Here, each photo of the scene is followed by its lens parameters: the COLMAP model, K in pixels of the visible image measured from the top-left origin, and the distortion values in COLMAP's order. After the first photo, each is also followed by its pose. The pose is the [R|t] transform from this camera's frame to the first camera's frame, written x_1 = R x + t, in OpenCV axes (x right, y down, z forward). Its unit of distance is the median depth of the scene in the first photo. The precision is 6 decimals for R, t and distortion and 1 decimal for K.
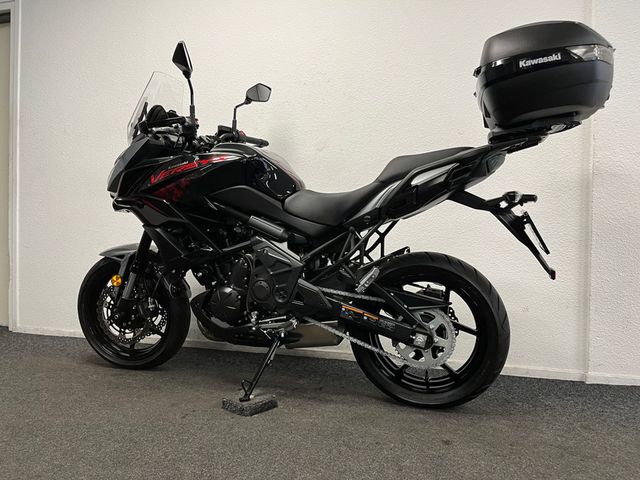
lens RADIAL K [[481.8, 0, 320.3], [0, 481.8, 239.8], [0, 0, 1]] dist [0.038973, -0.028914]
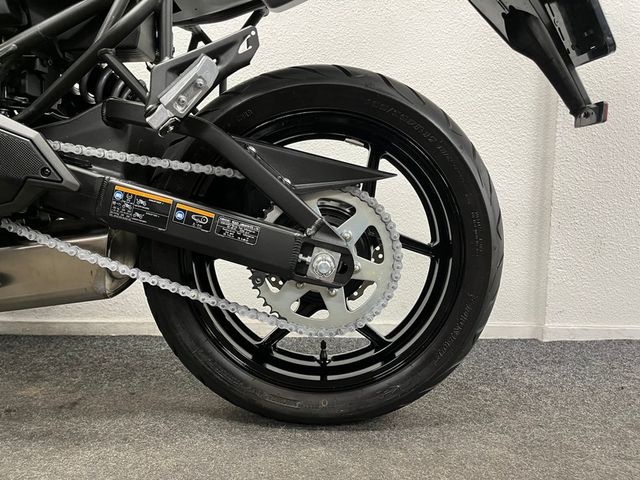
lens RADIAL K [[481.8, 0, 320.1], [0, 481.8, 240.6], [0, 0, 1]] dist [0.038973, -0.028914]
pose [[0.942033, -0.007636, 0.335433, 0.068152], [-0.008865, 0.998825, 0.047636, 0.158373], [-0.335402, -0.047849, 0.940859, 0.593188]]
